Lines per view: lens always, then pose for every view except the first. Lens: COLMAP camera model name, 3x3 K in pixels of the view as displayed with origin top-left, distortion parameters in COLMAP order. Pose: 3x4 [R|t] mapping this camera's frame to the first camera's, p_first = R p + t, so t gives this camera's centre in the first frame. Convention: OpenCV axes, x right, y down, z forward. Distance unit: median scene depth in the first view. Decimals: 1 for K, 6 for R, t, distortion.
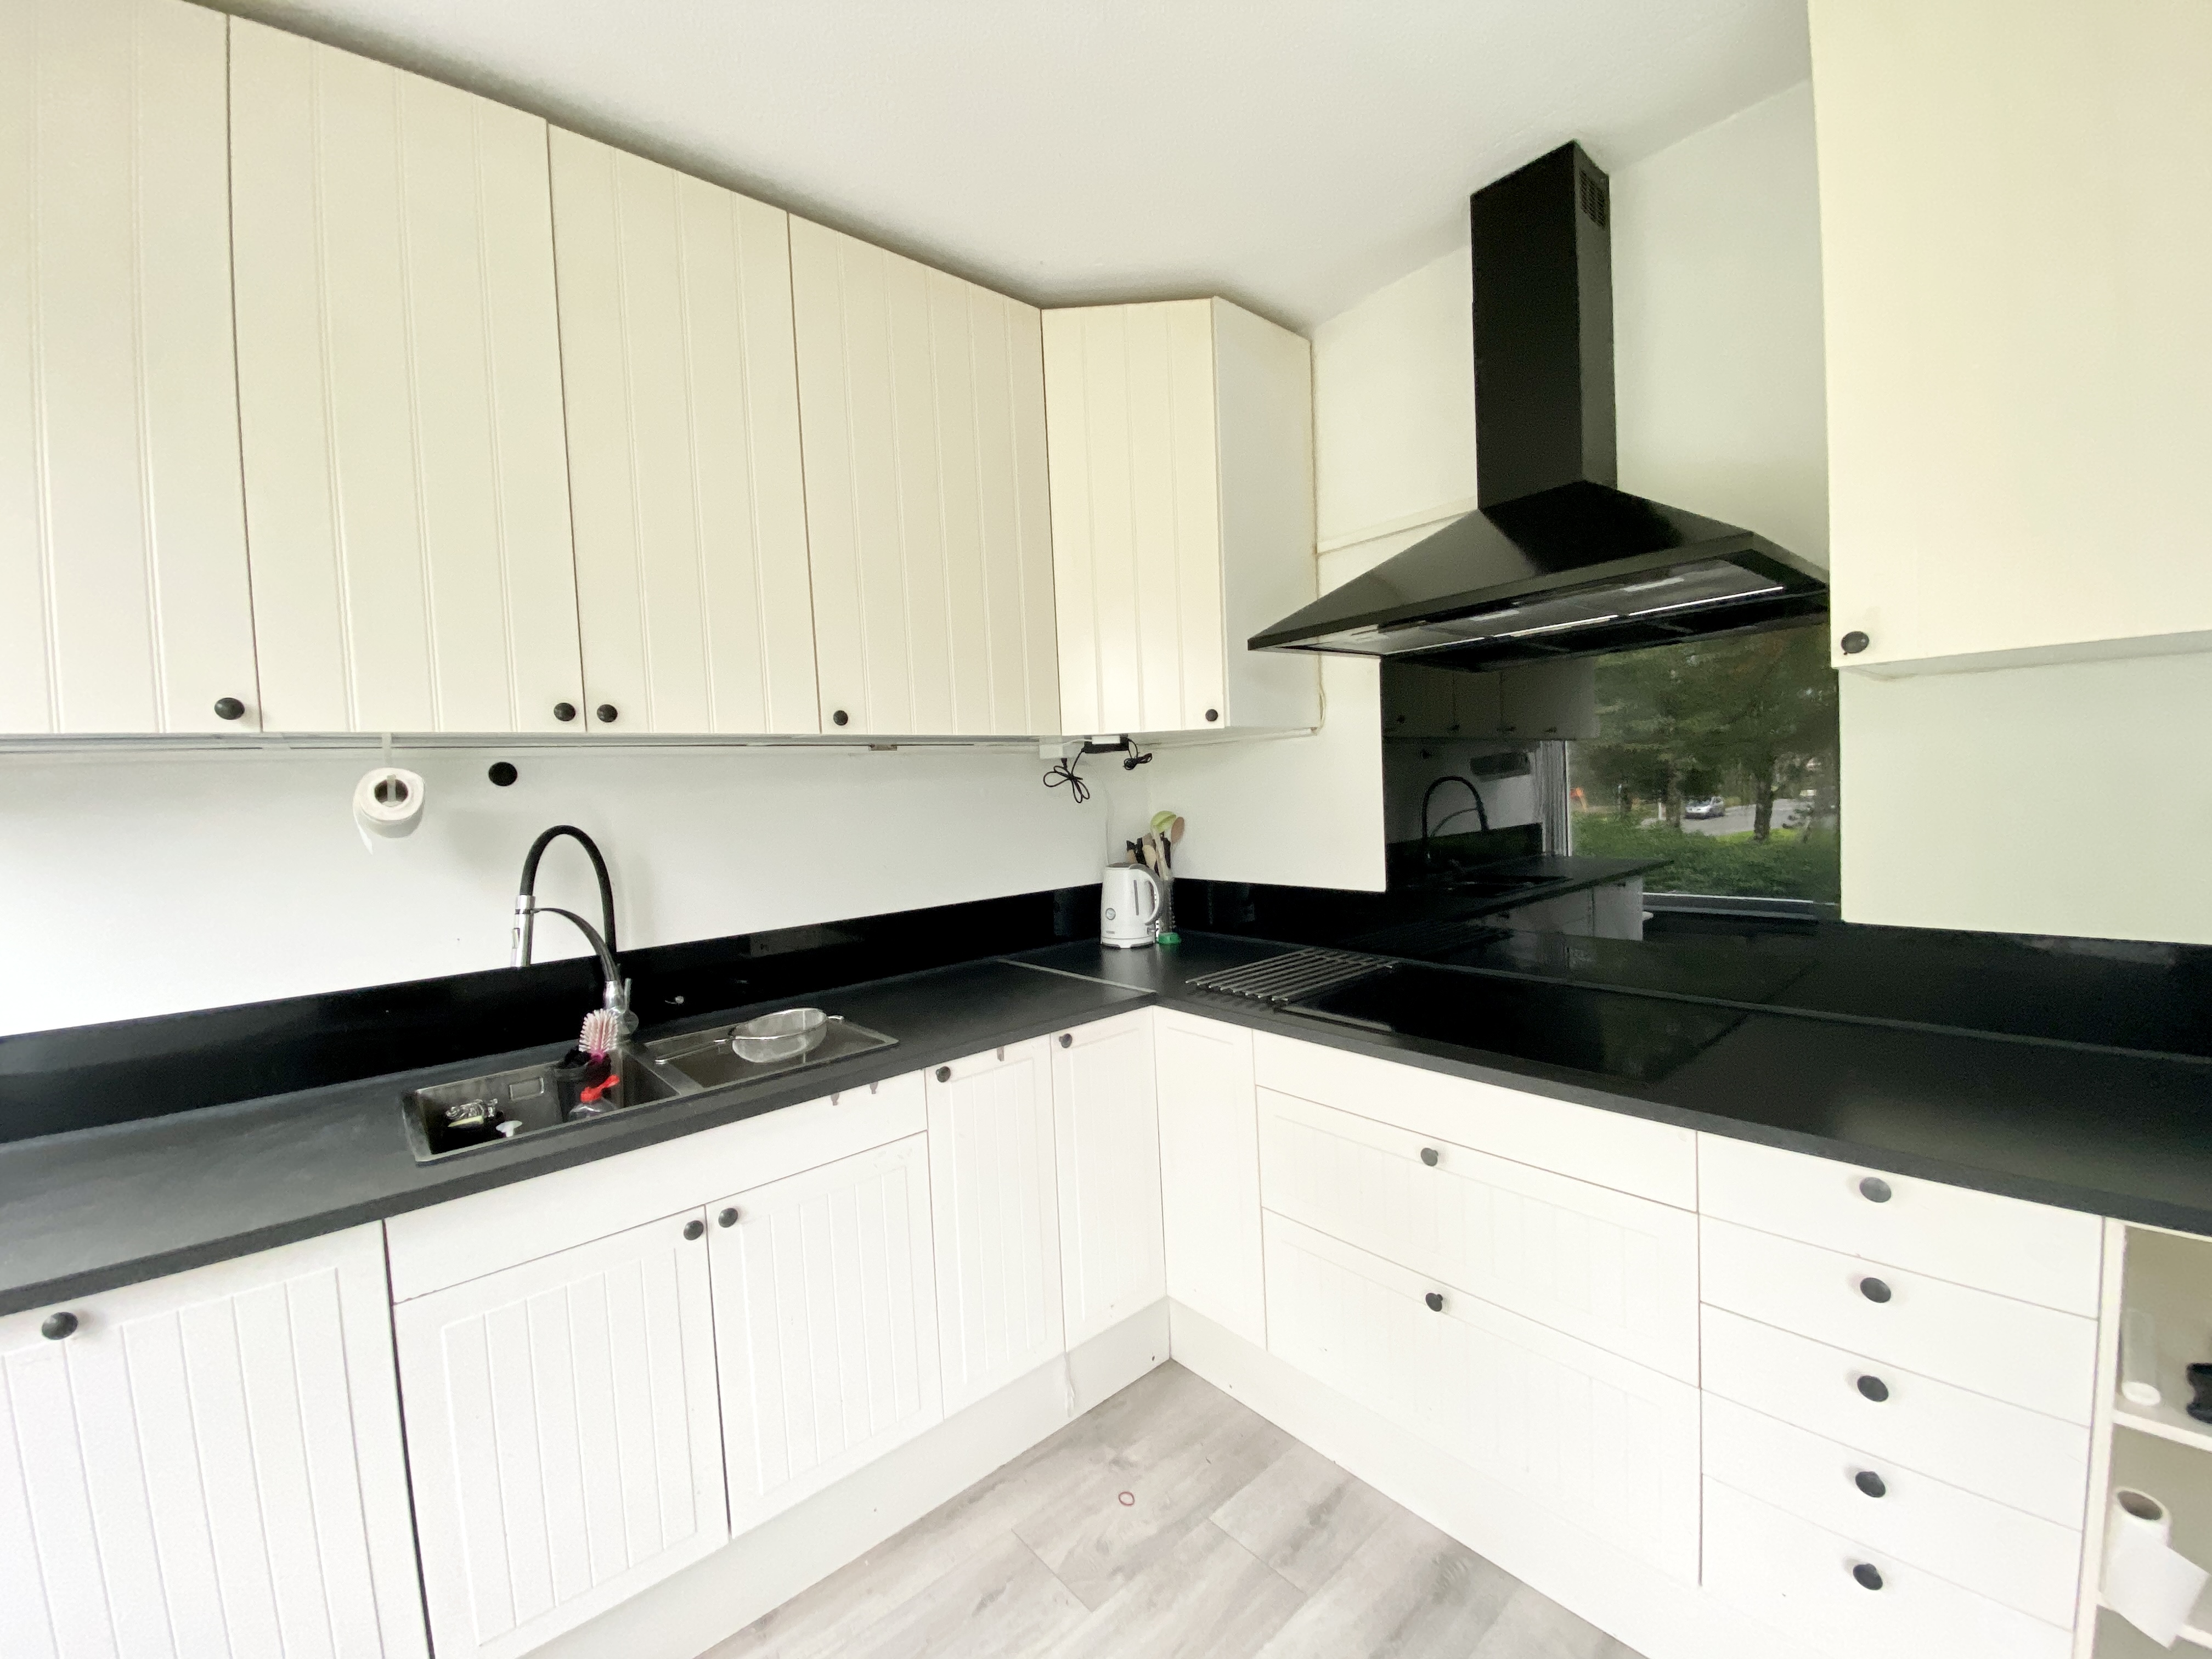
lens RADIAL K [[880.1, 0, 1109.2], [0, 880.1, 828.3], [0, 0, 1]] dist [0.037601, -0.032488]
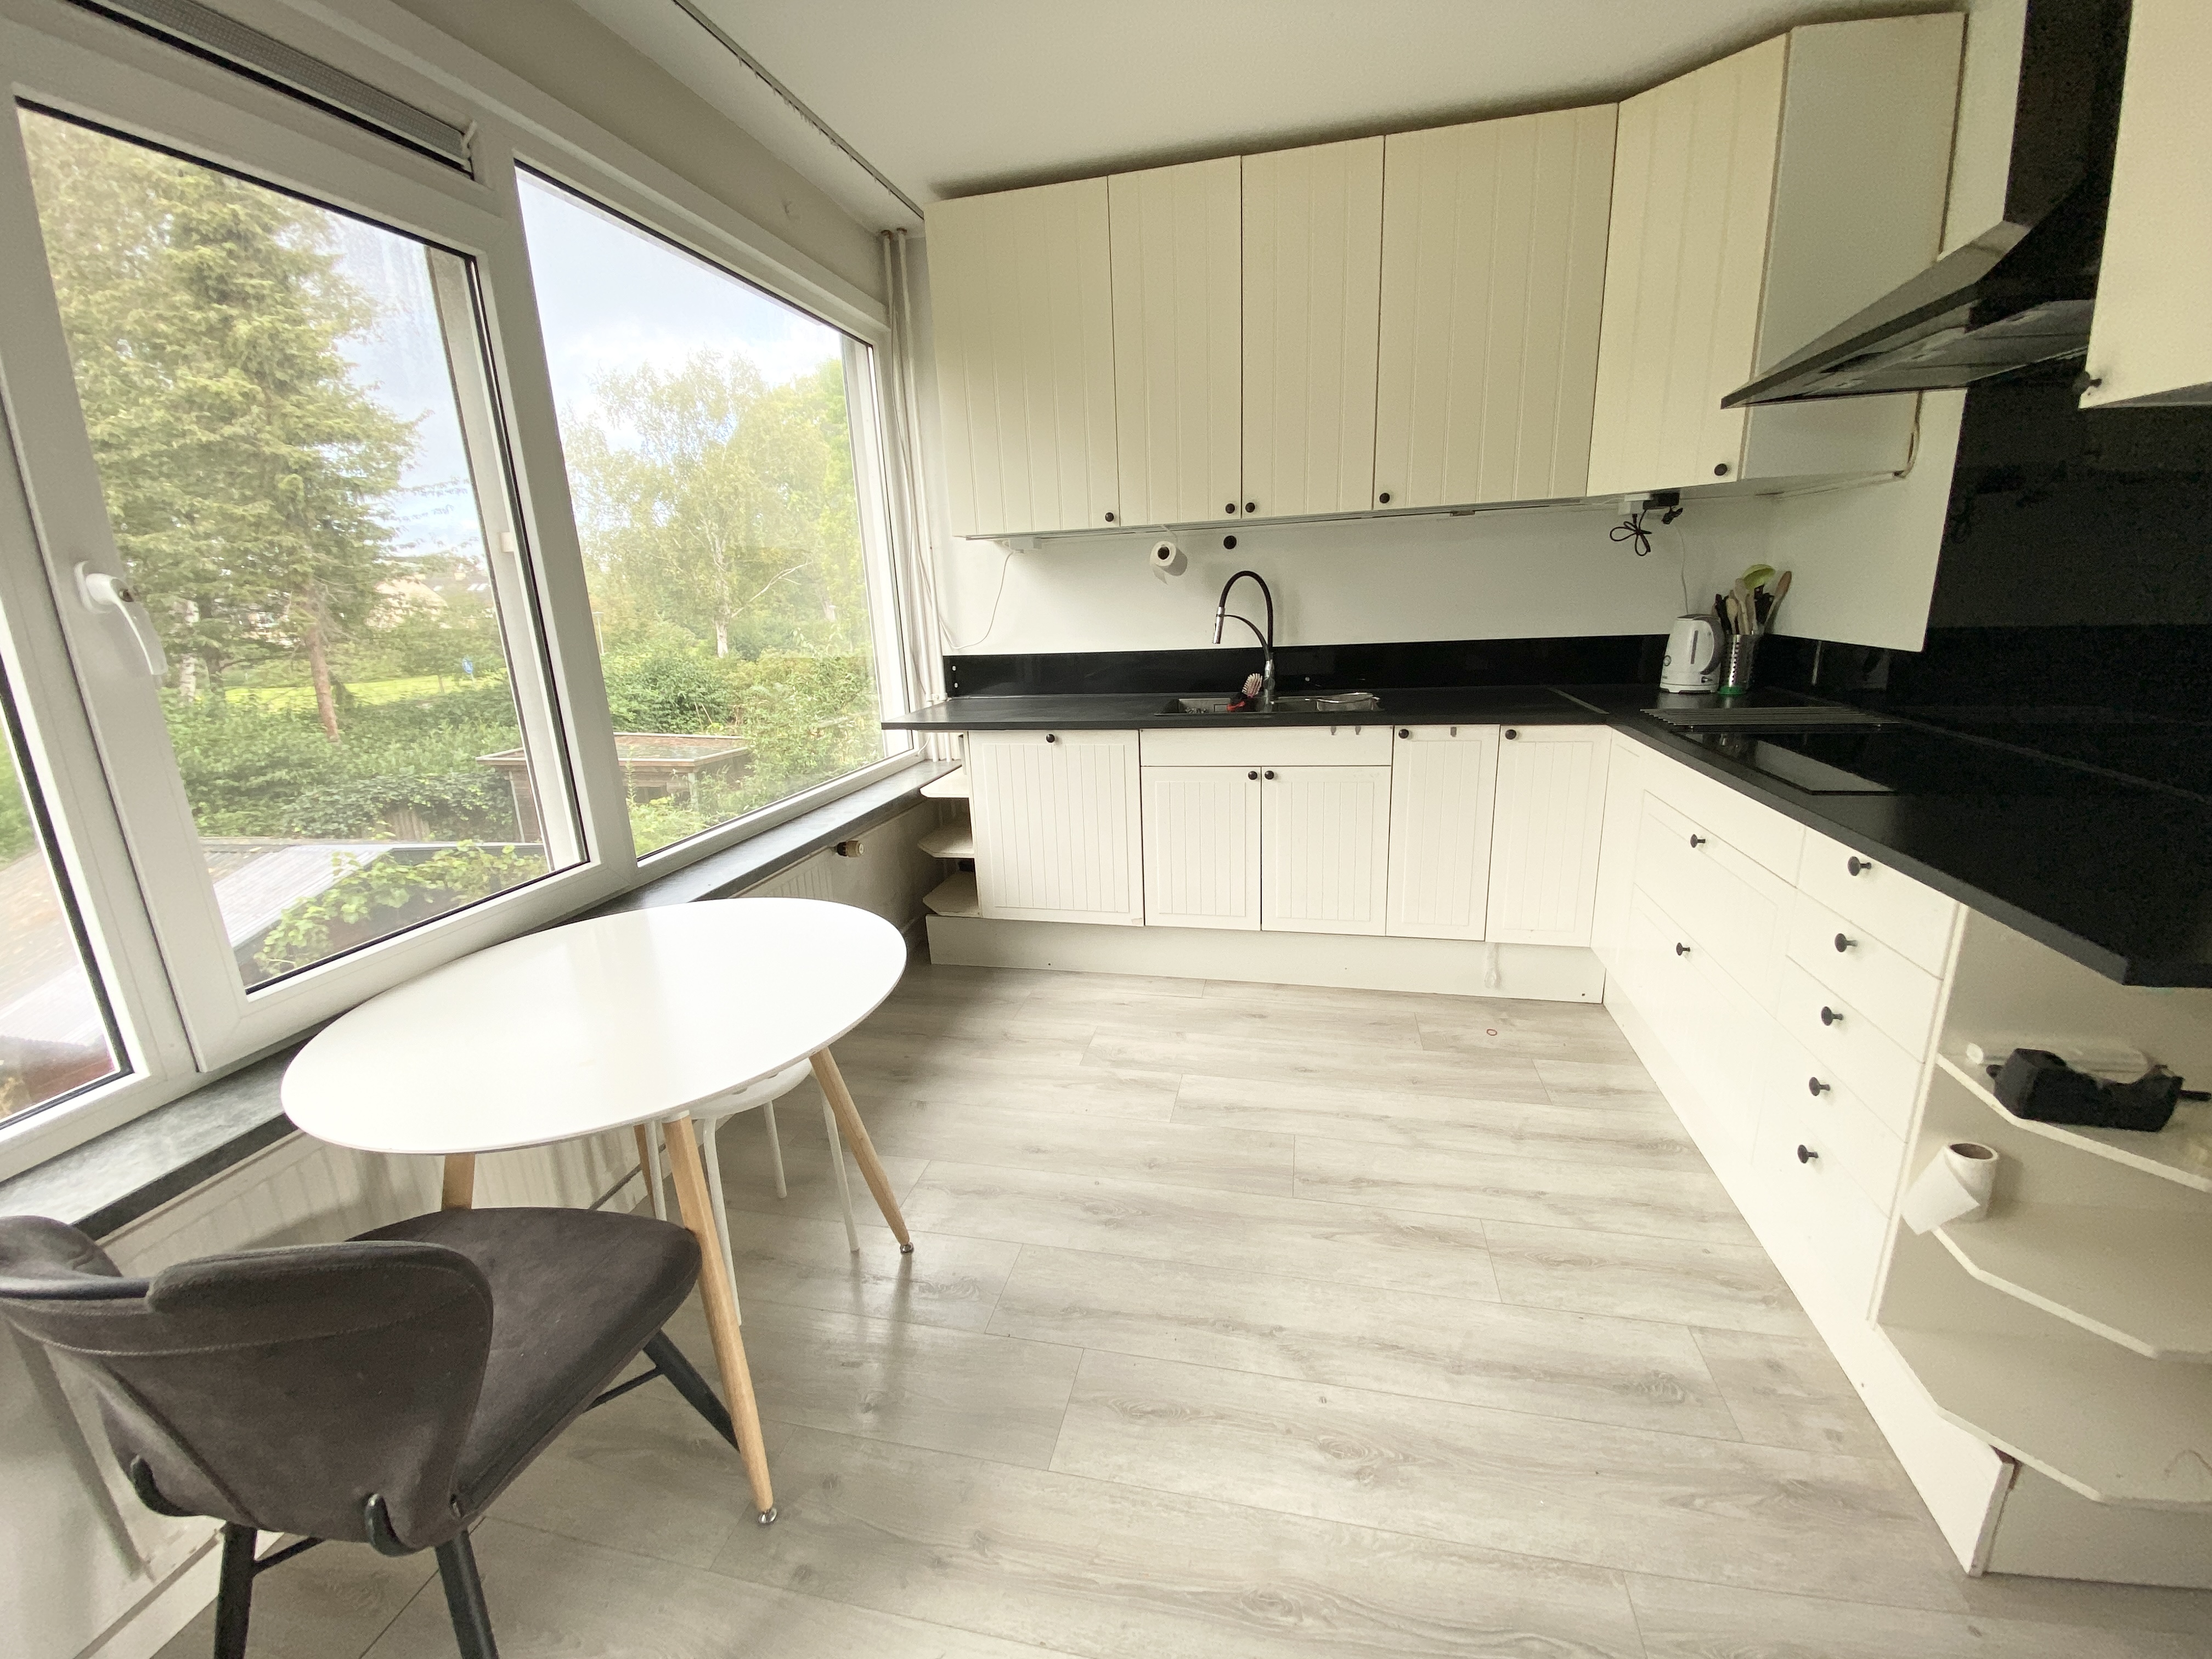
lens RADIAL K [[880.1, 0, 1109.2], [0, 880.1, 828.3], [0, 0, 1]] dist [0.037601, -0.032488]
pose [[0.592461, 0.229803, -0.772127, 0.728692], [-0.024104, 0.963078, 0.268140, 0.025695], [0.805239, -0.140251, 0.576125, -0.354820]]
